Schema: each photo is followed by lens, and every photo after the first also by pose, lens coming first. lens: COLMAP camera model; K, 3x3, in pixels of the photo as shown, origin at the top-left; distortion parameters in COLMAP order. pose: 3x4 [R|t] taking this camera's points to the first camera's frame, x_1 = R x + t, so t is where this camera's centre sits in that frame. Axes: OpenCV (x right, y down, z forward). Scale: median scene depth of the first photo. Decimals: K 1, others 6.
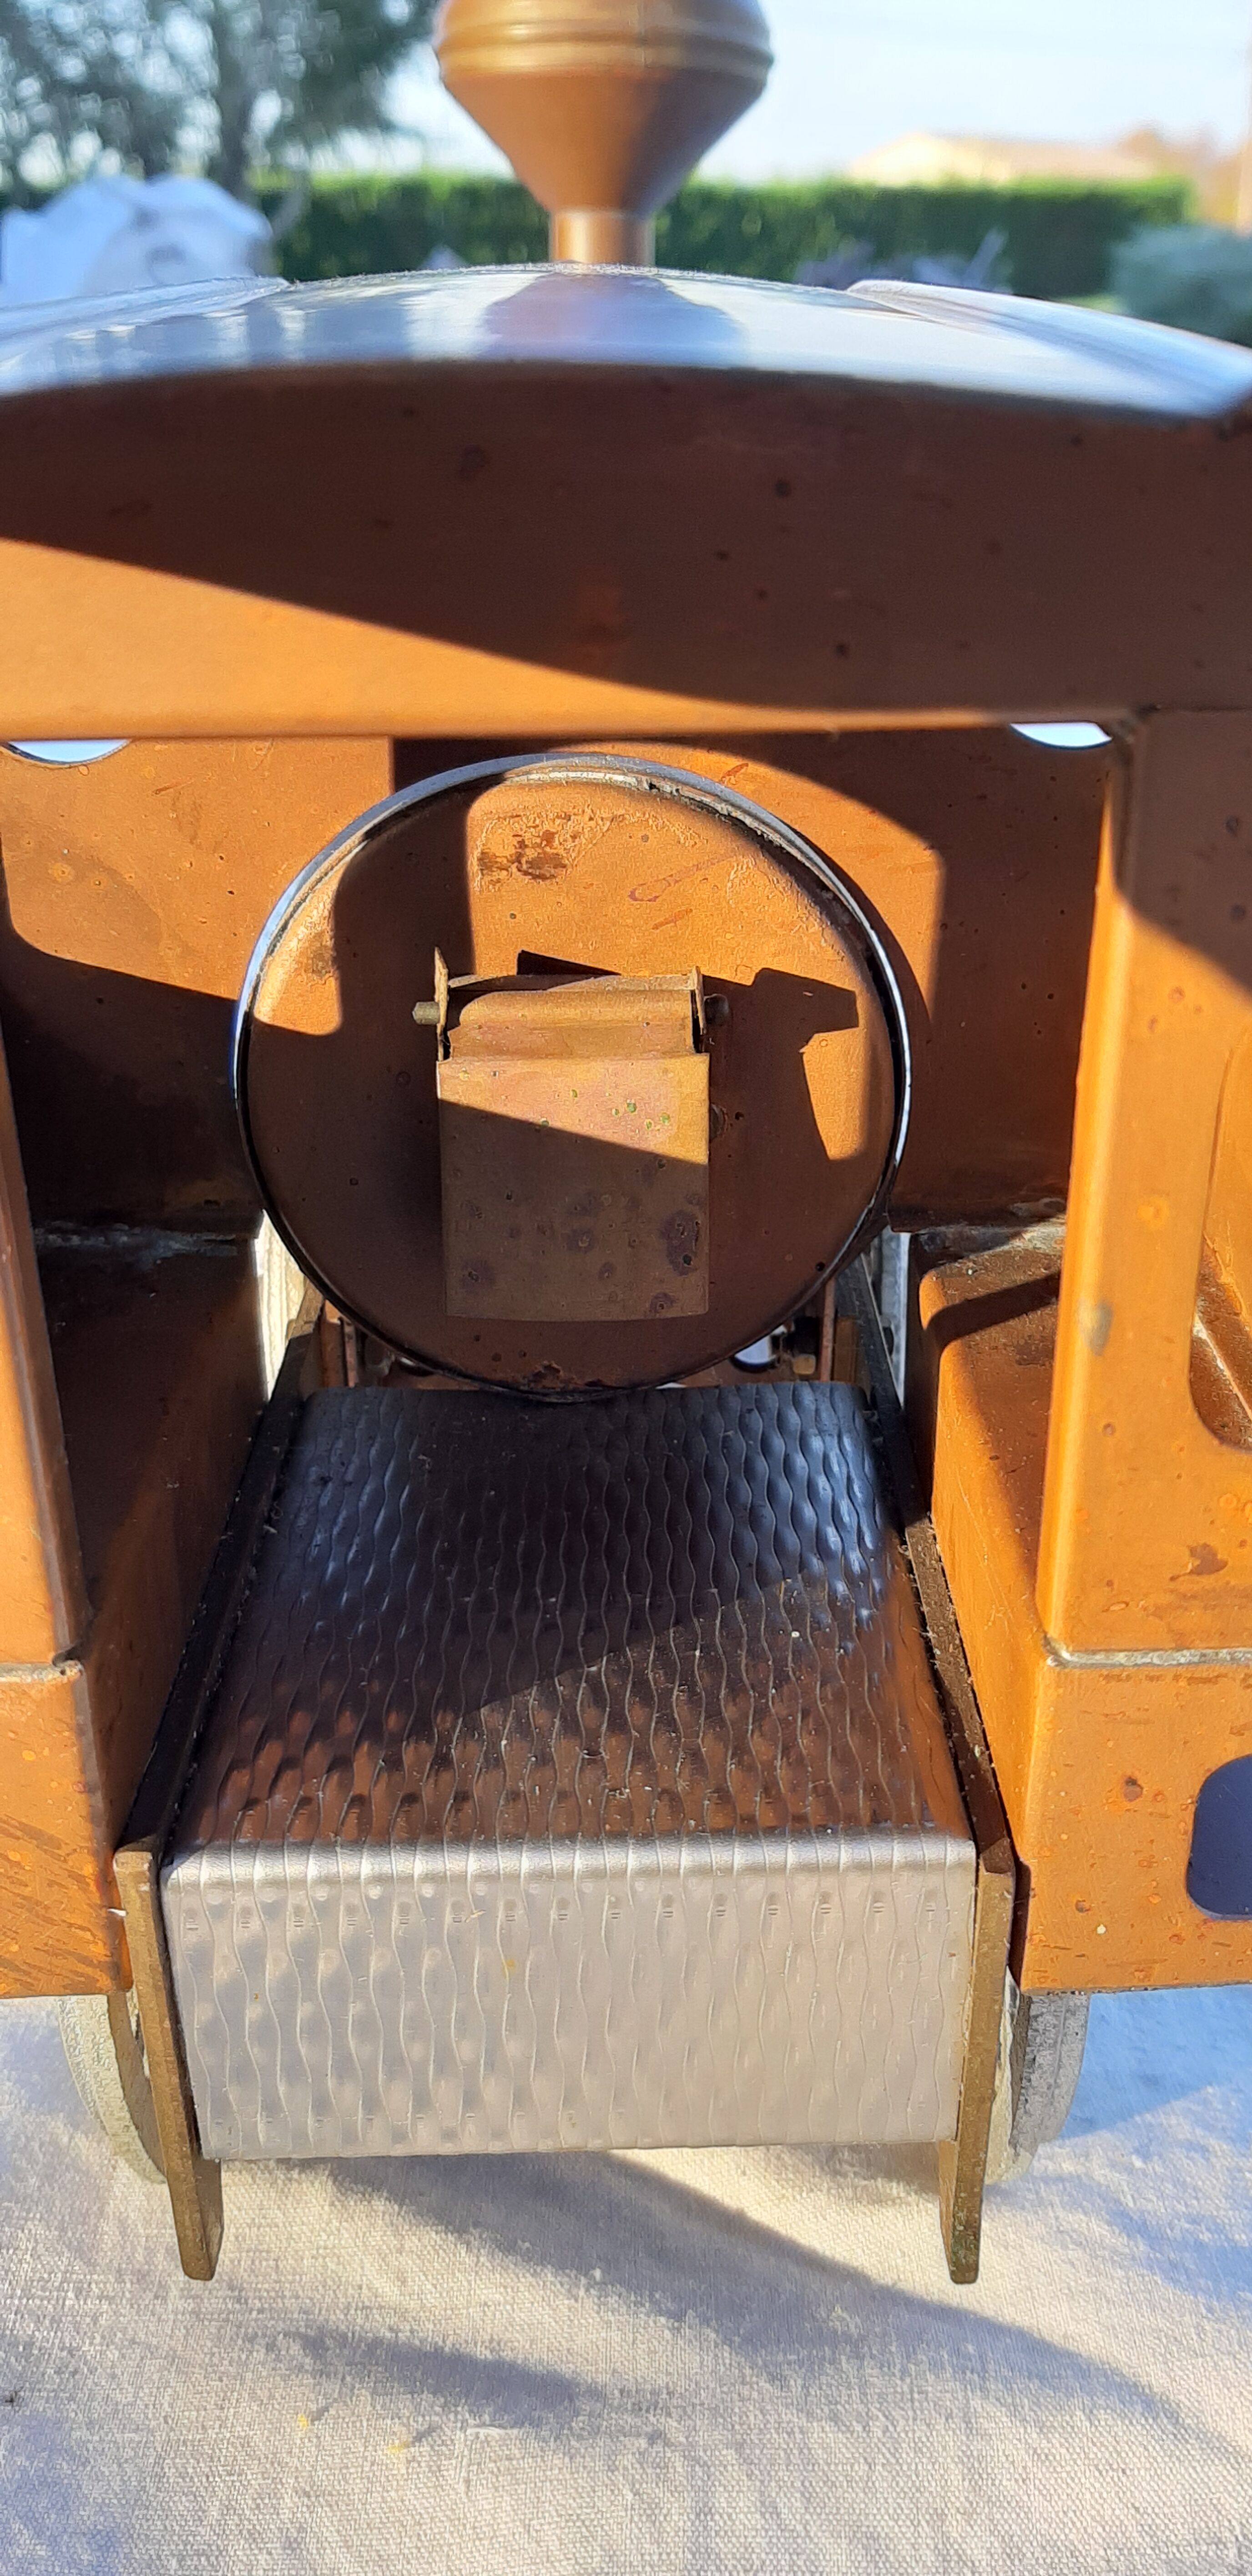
lens RADIAL K [[1889.3, 0, 667.8], [0, 1889.3, 1288.3], [0, 0, 1]] dist [-0.007206, -0.002423]
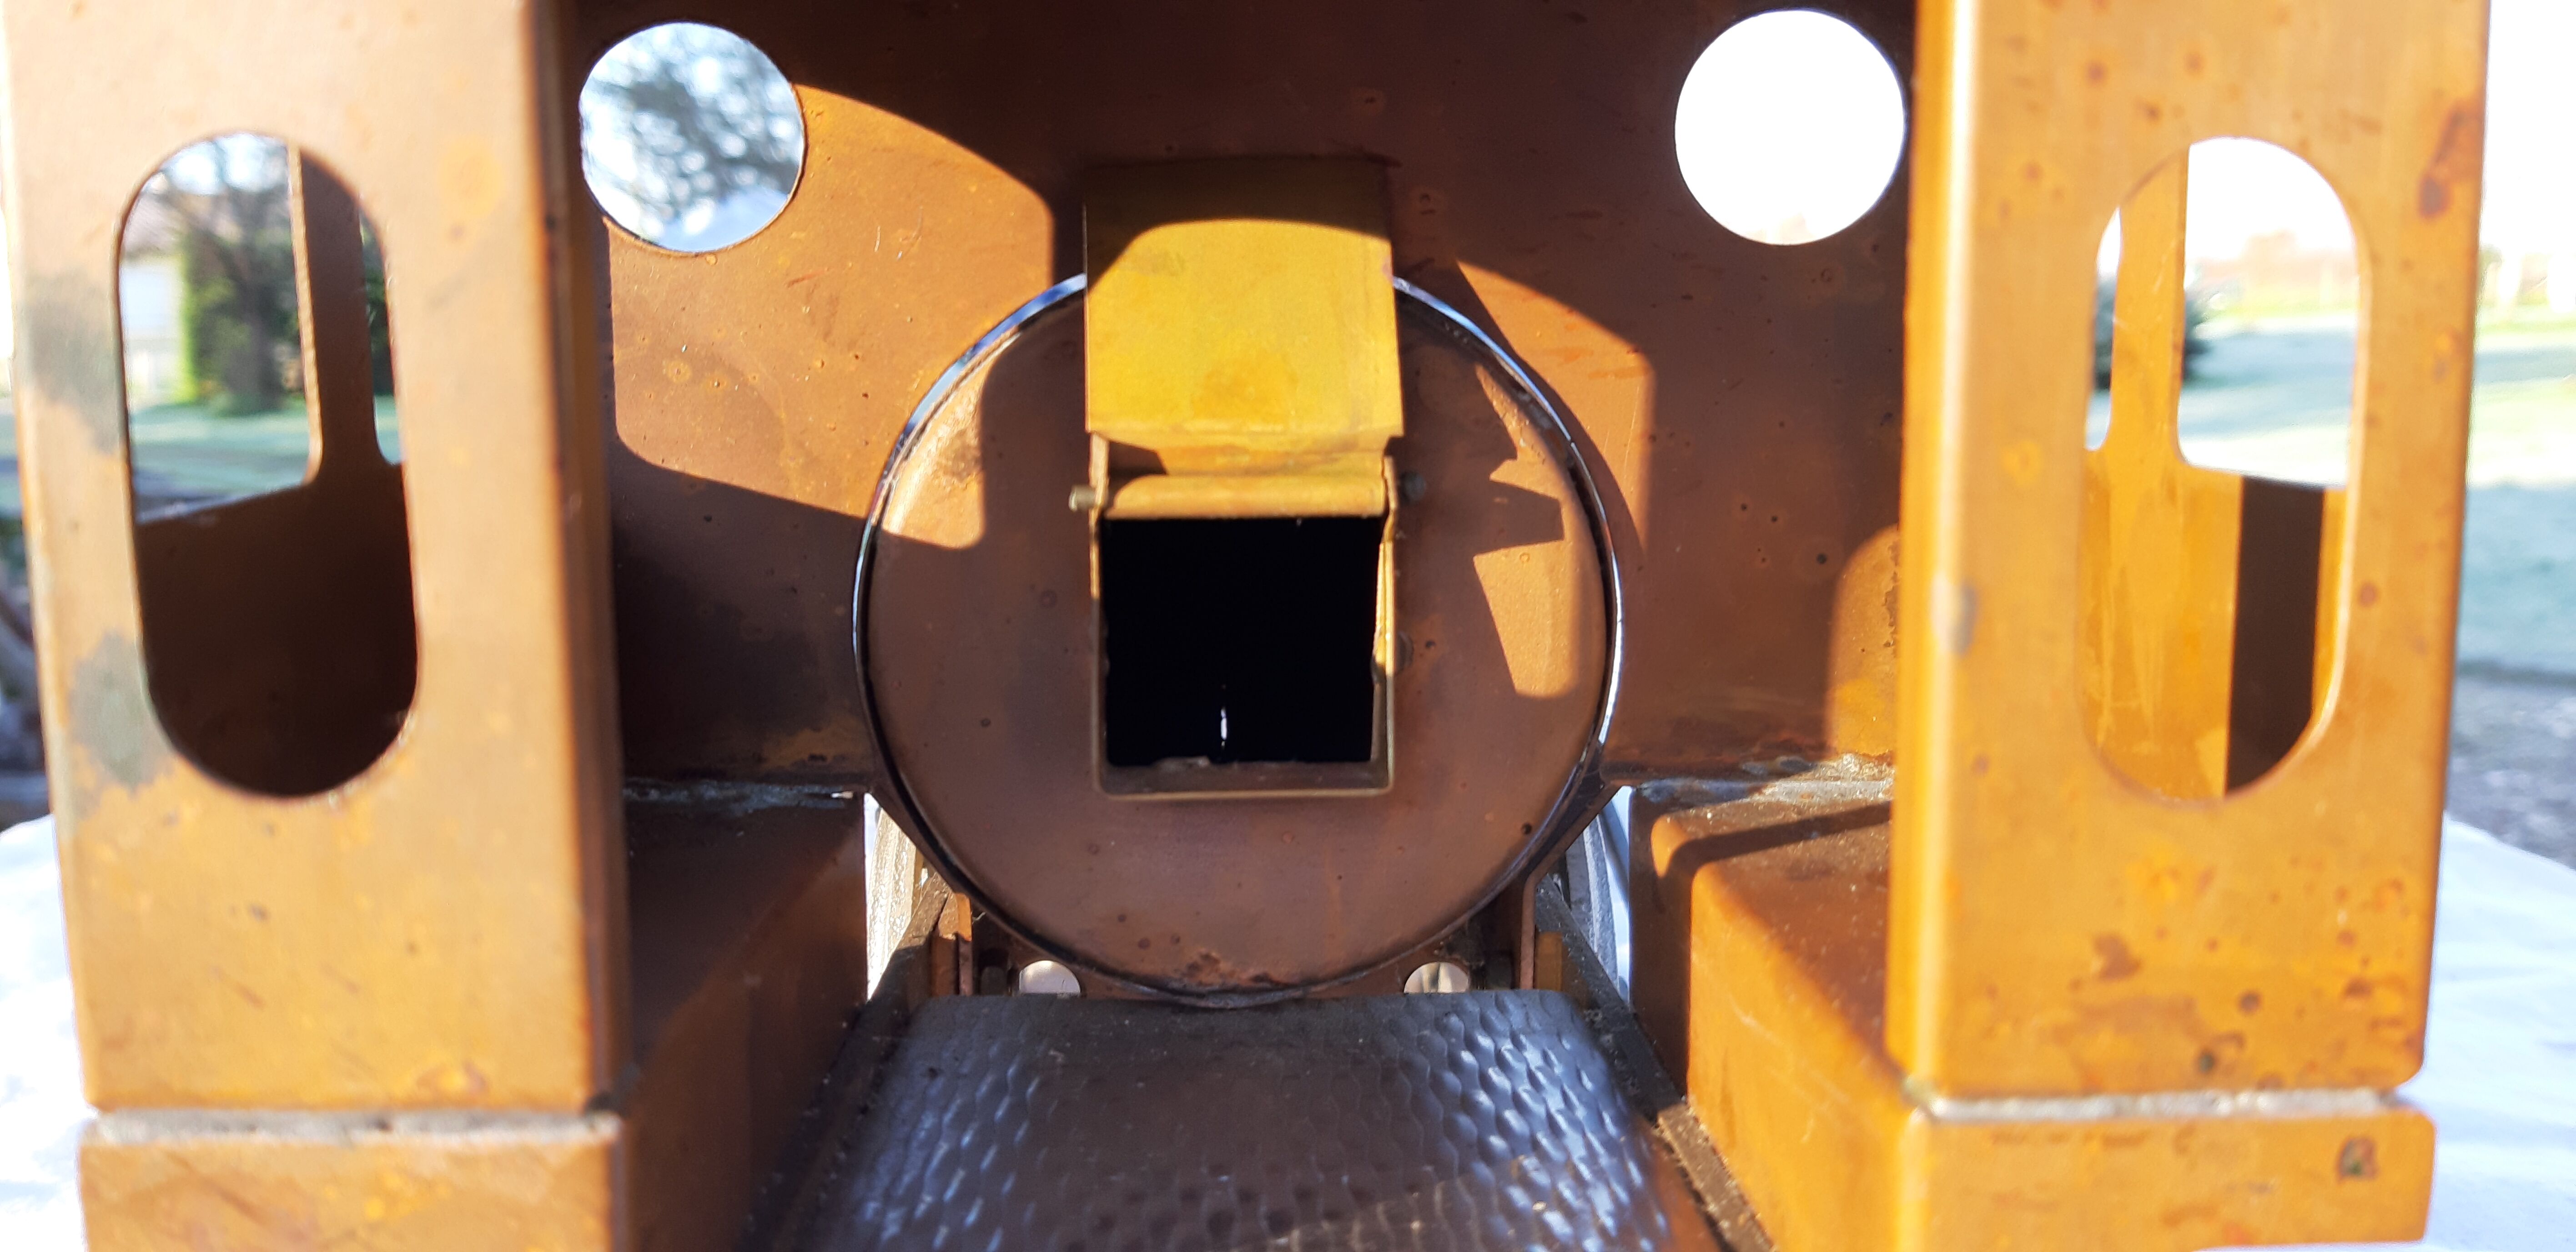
lens RADIAL K [[1911.1, 0, 1288.0], [0, 1911.1, 626.0], [0, 0, 1]] dist [0.117455, -0.394648]
pose [[0.999947, -0.000107, 0.010258, -0.038504], [0.003155, 0.954691, -0.297582, 0.168121], [-0.009762, 0.297599, 0.954641, 0.152895]]
